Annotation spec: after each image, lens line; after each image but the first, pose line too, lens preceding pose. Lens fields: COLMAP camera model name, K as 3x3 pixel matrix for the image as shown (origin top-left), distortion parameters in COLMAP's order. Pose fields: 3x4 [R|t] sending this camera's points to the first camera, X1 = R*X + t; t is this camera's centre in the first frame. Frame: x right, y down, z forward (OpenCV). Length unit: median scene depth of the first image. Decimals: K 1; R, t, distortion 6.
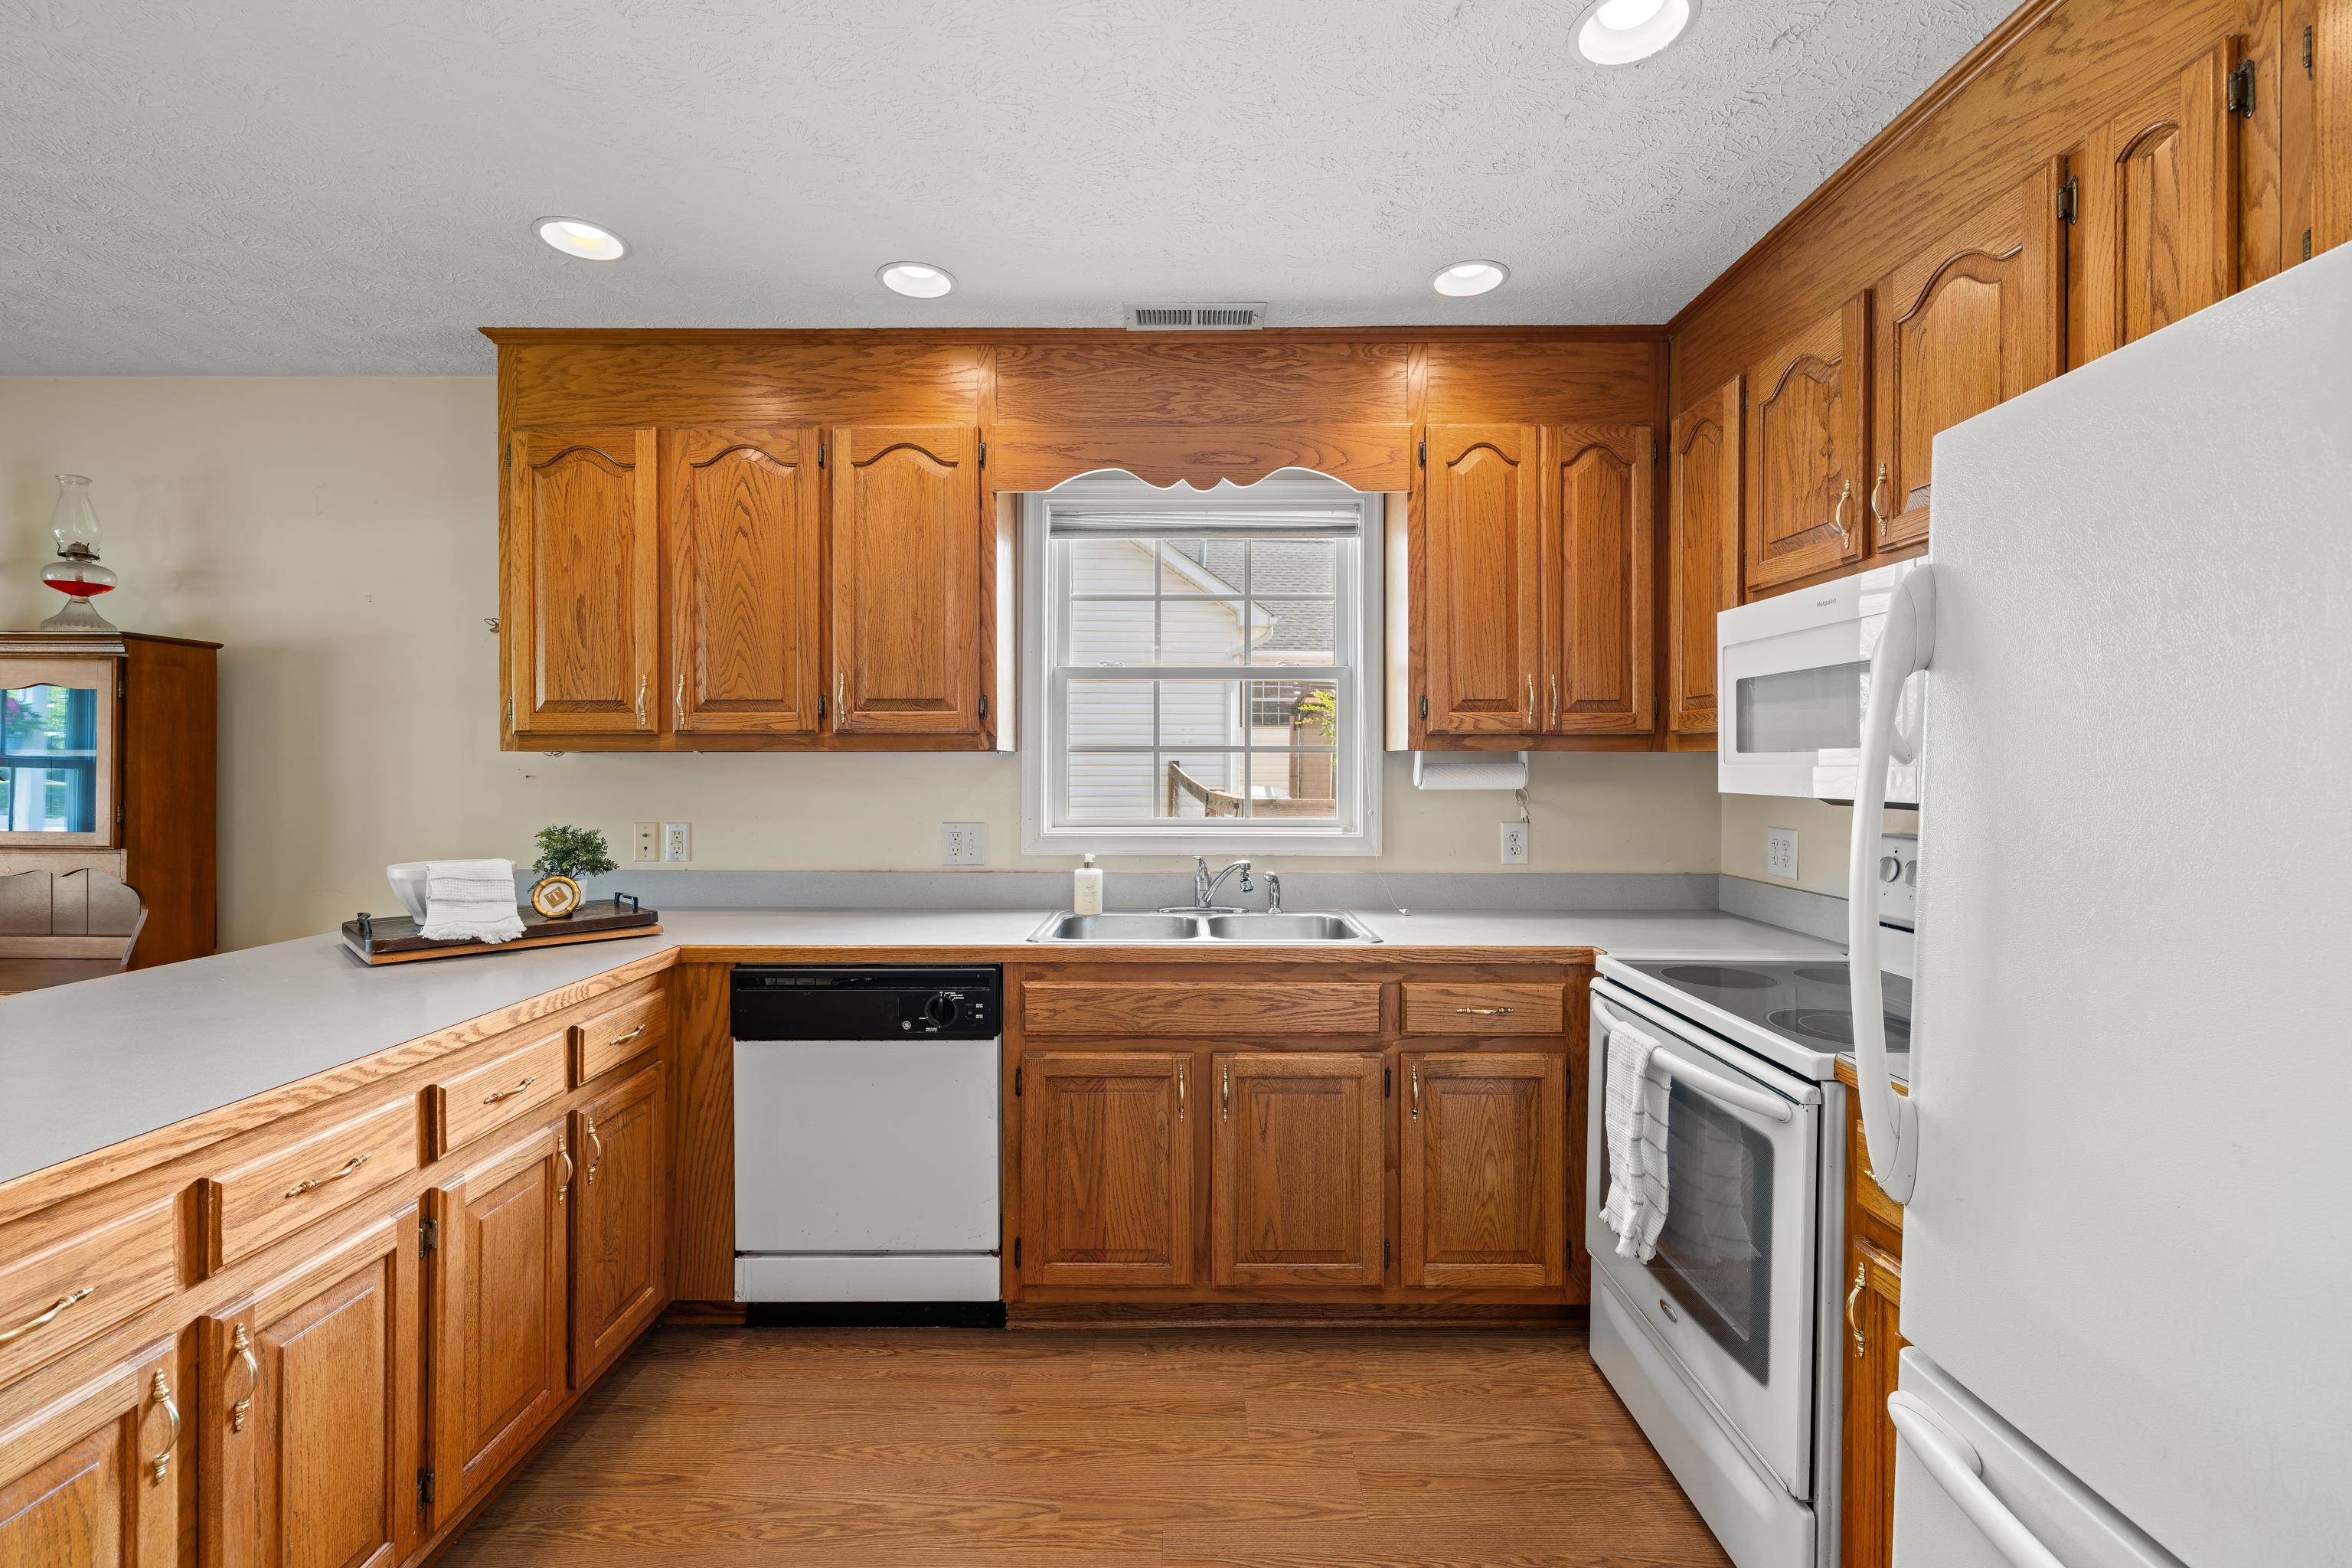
lens RADIAL K [[992.4, 0, 1183.0], [0, 992.4, 765.8], [0, 0, 1]] dist [-0.002281, 0.000751]
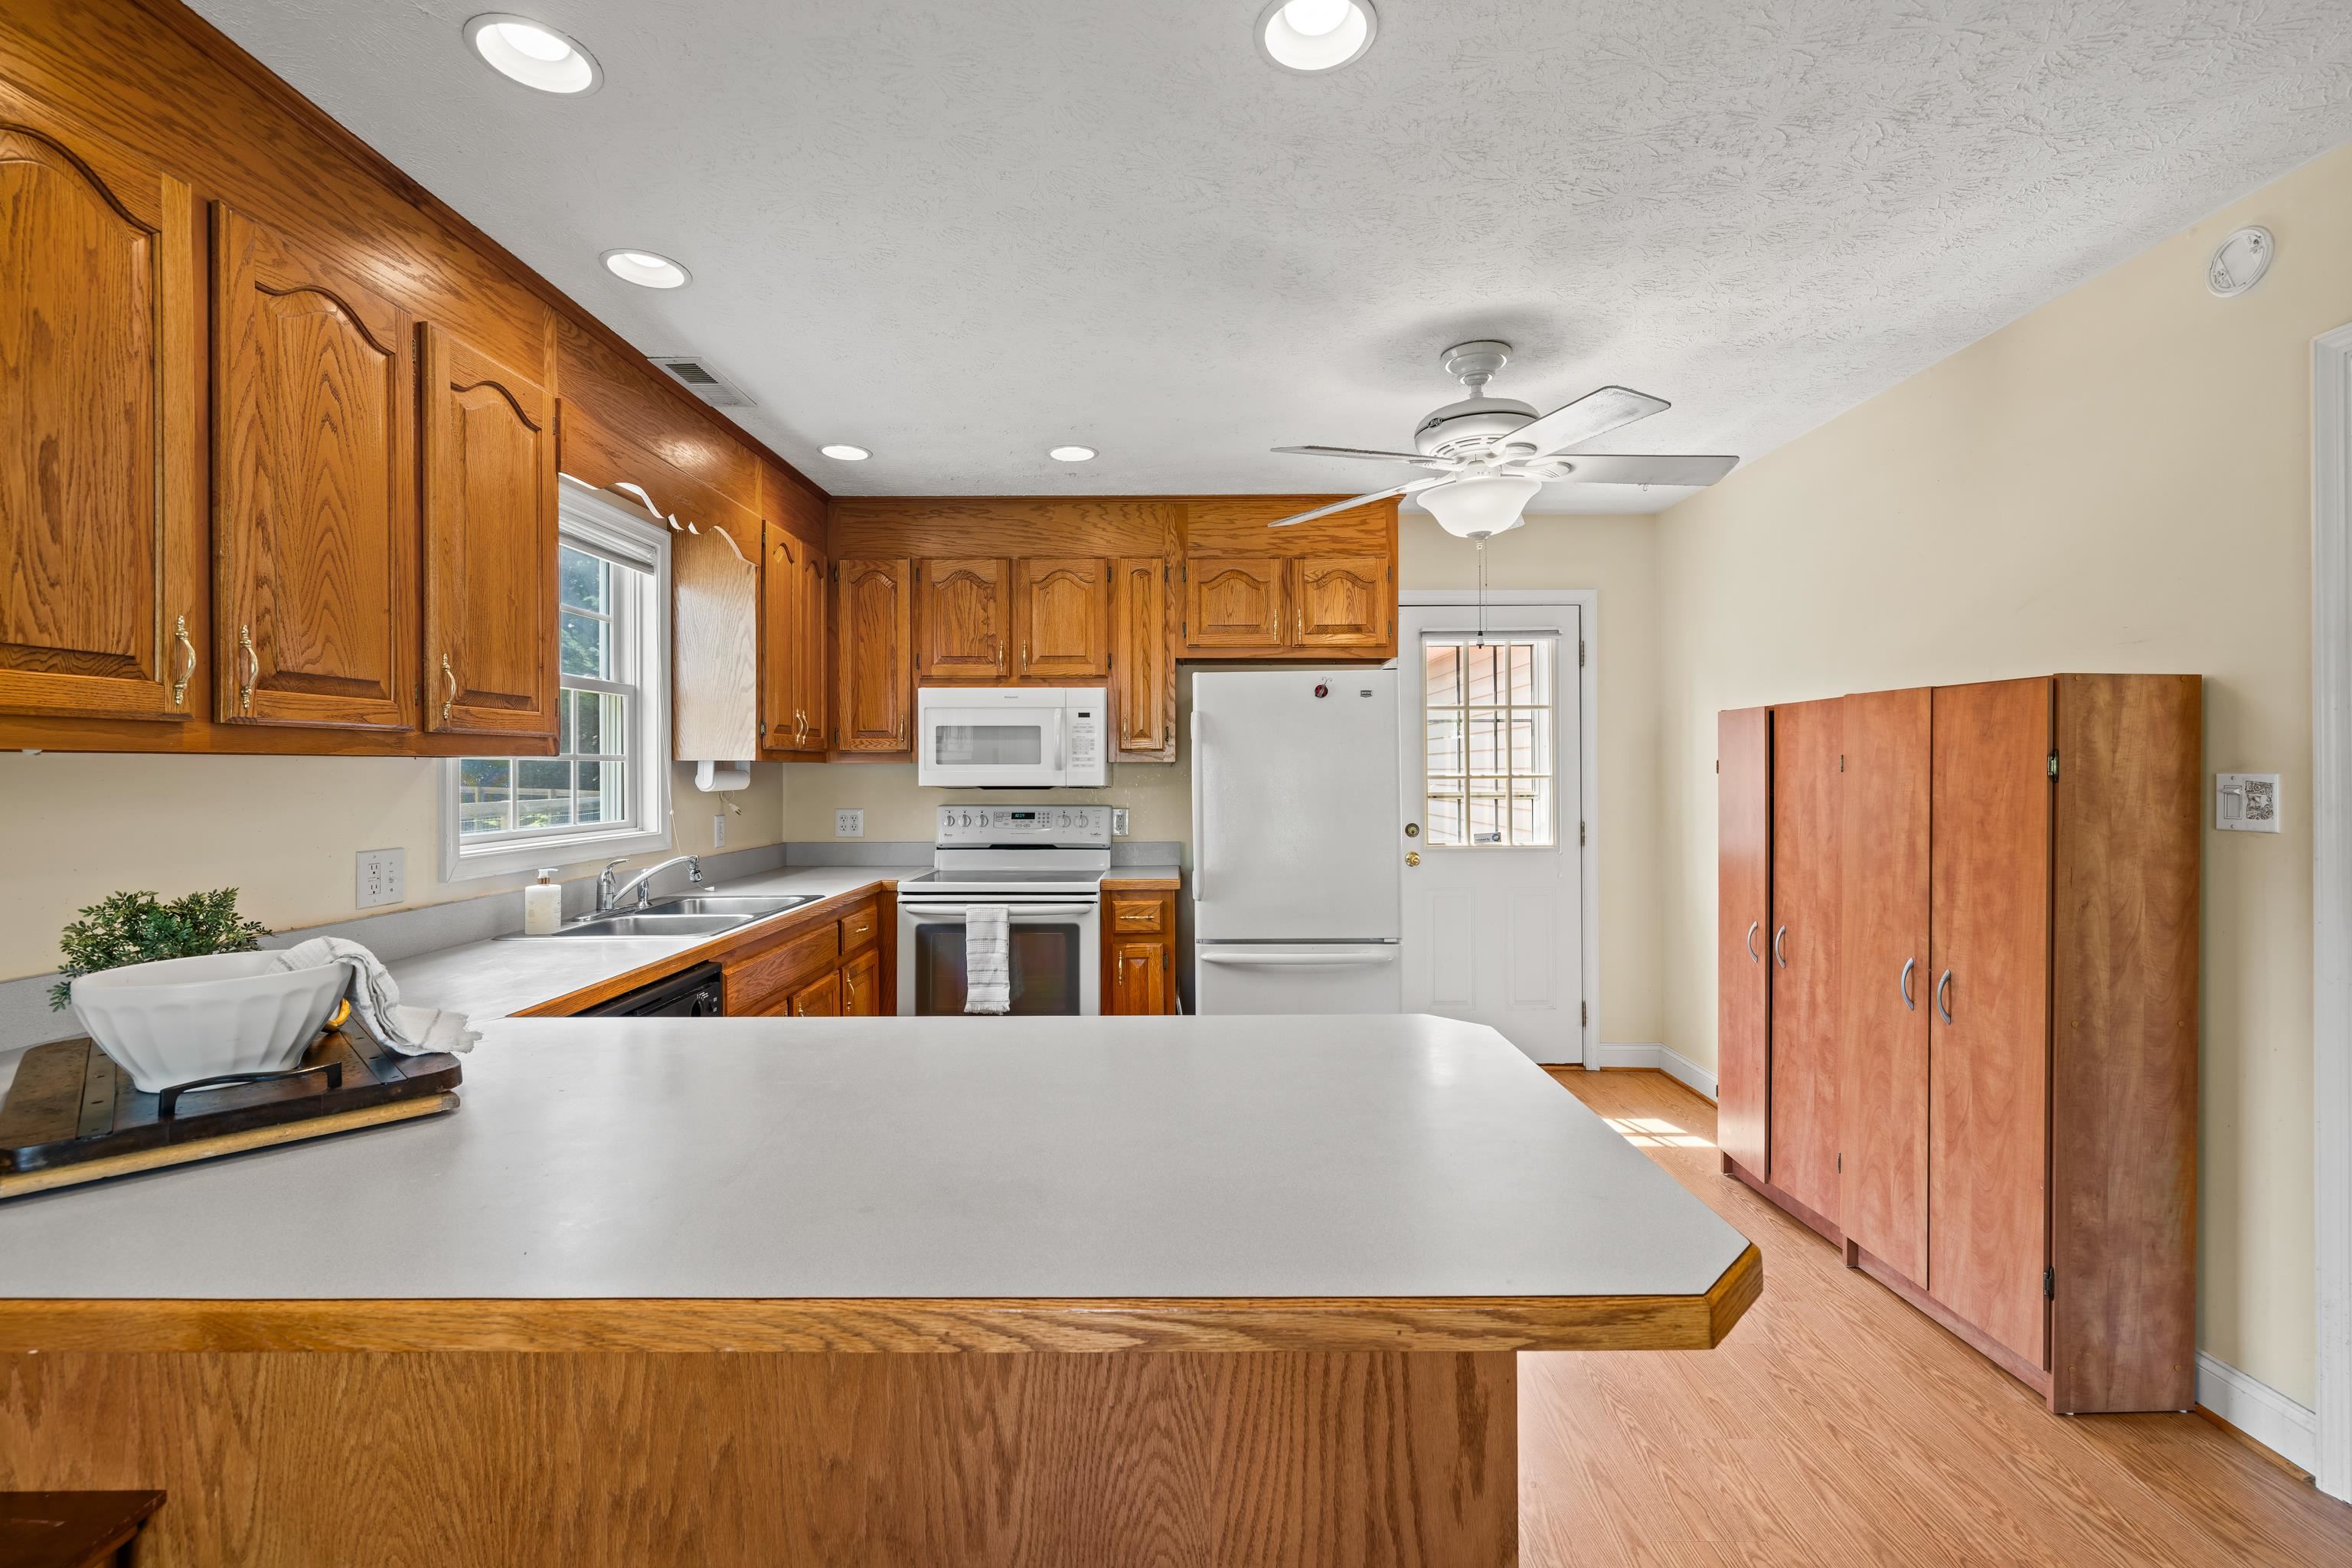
lens RADIAL K [[992.4, 0, 1171.8], [0, 992.4, 770.4], [0, 0, 1]] dist [-0.002281, 0.000751]
pose [[0.013691, -0.001914, 0.999904, -1.109219], [0.003864, 0.999991, 0.001861, -0.003230], [-0.999899, 0.003838, 0.013698, 0.435005]]
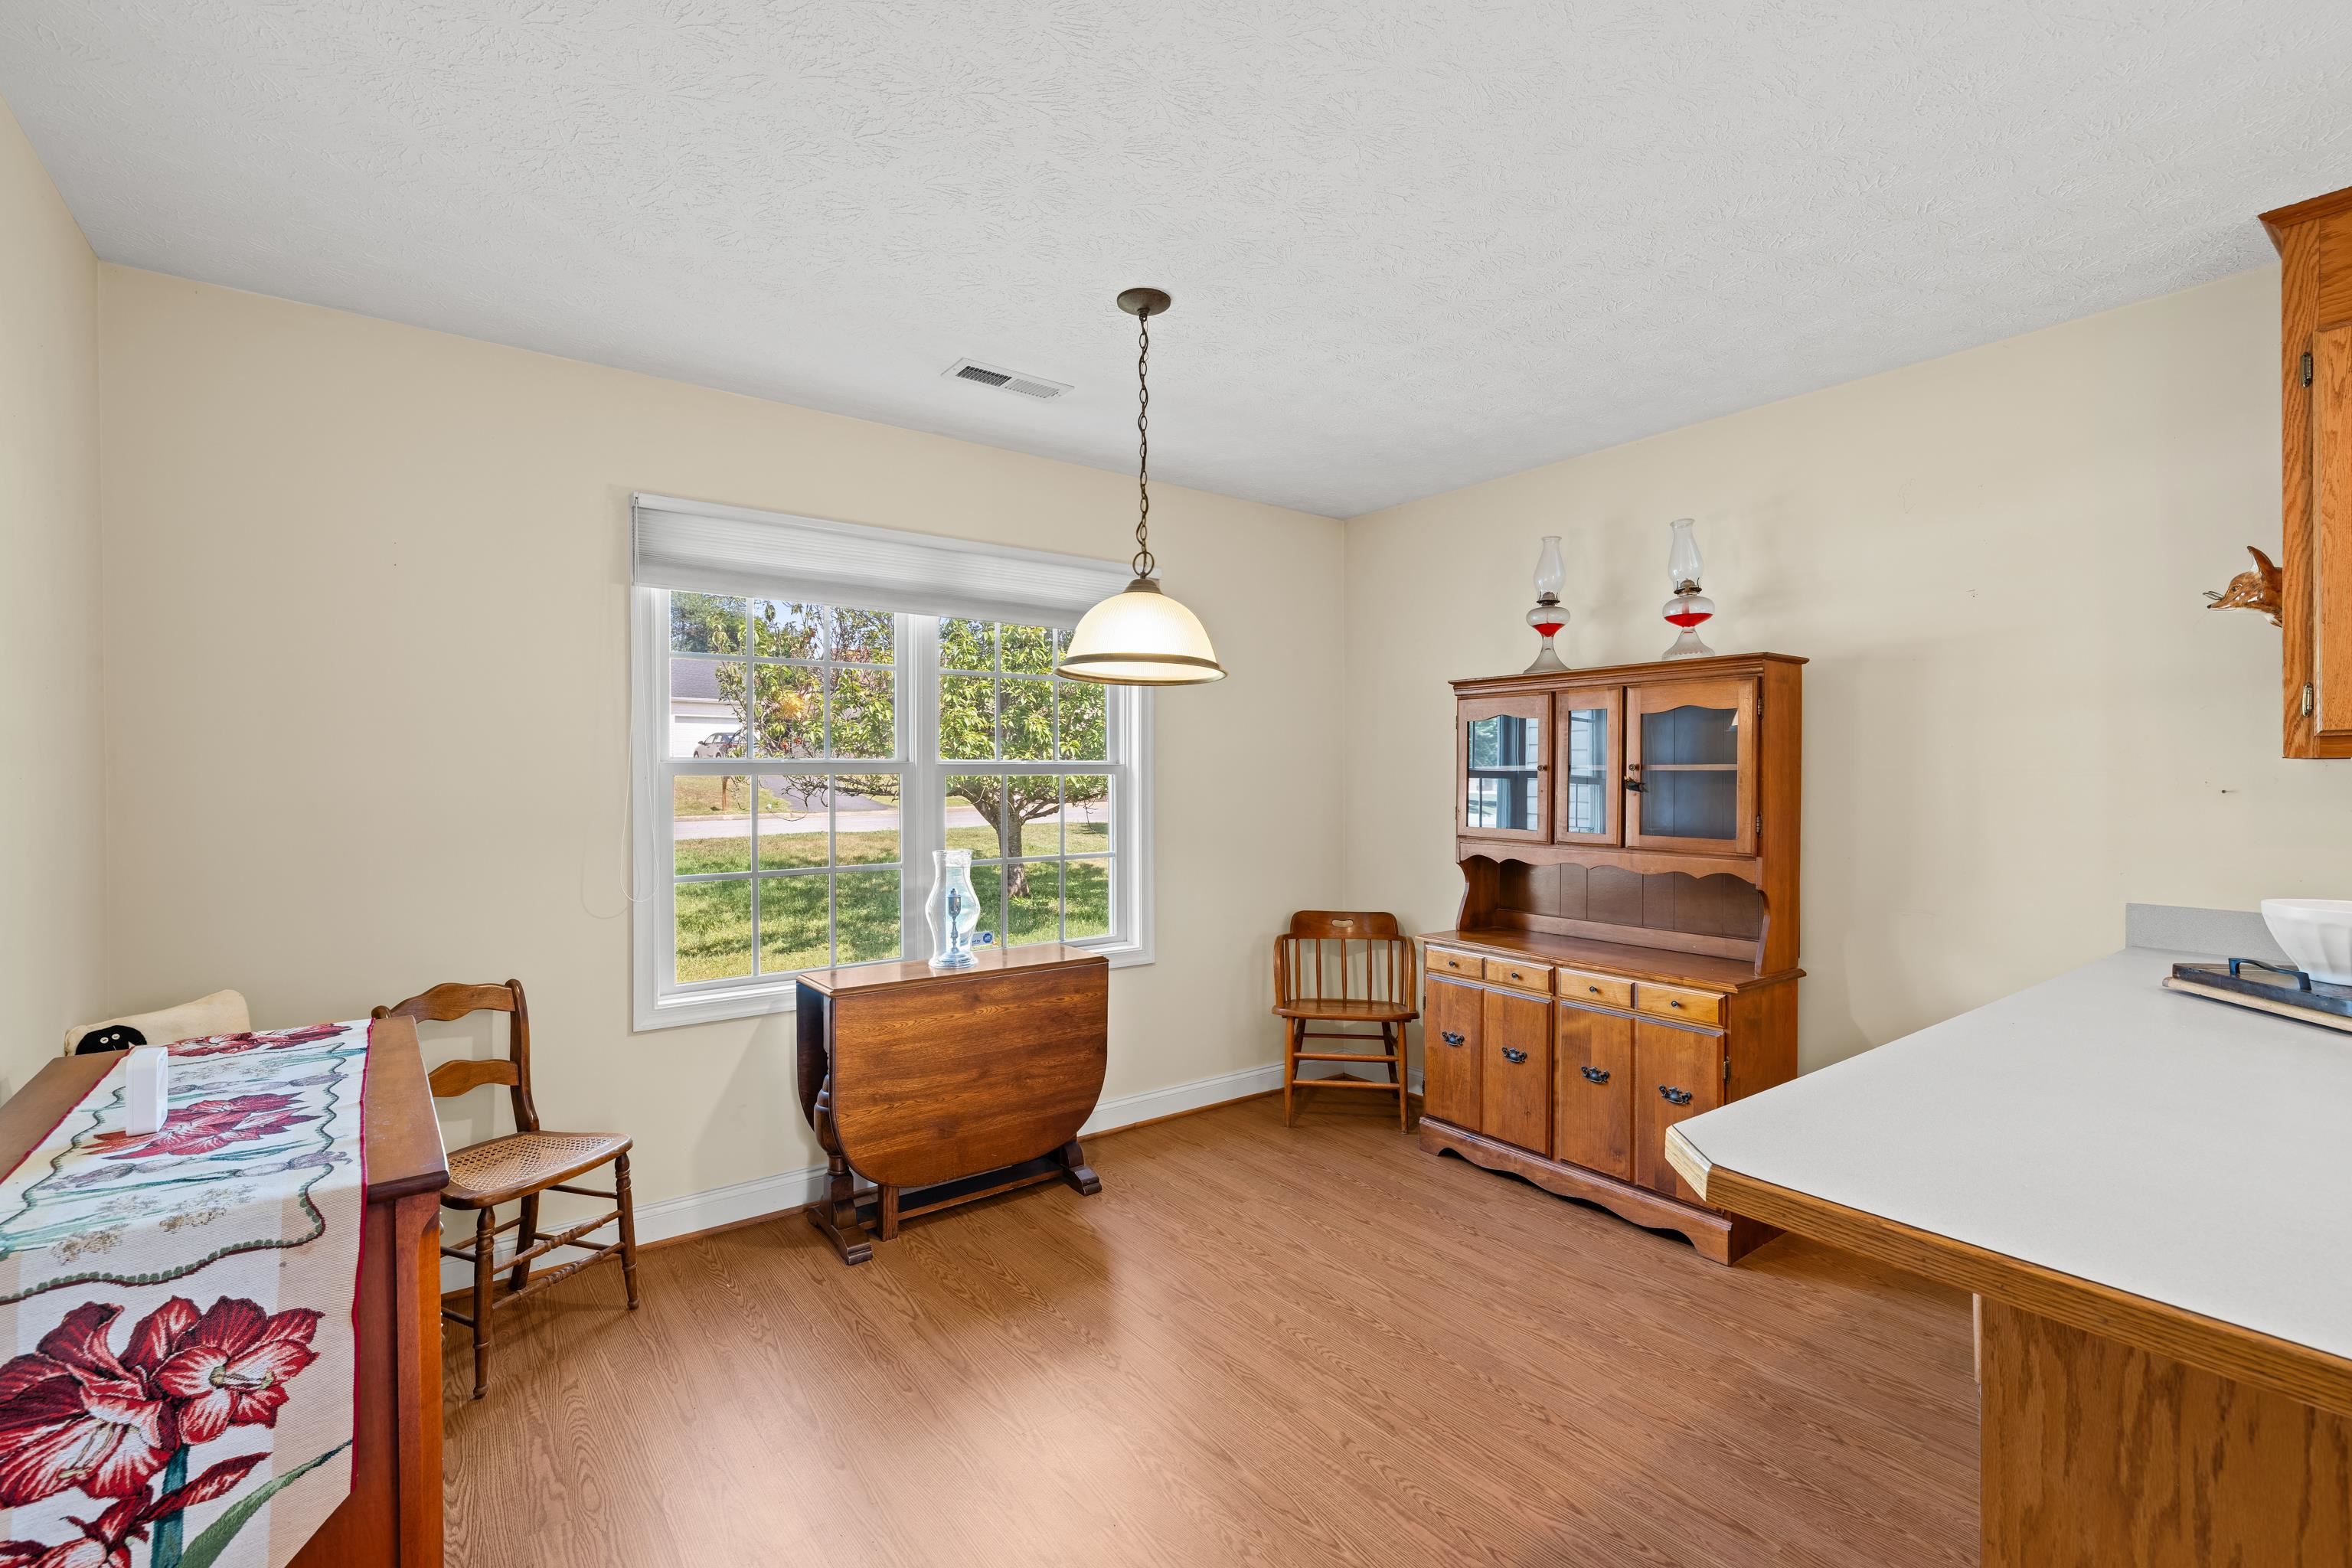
lens RADIAL K [[1024.8, 0, 1173.3], [0, 1024.8, 790.8], [0, 0, 1]] dist [0.000015, 0.000213]
pose [[0.601042, 0.006642, -0.799190, -0.582240], [-0.000637, 0.999969, 0.007831, 0.004555], [0.799217, -0.004198, 0.601028, -0.167625]]
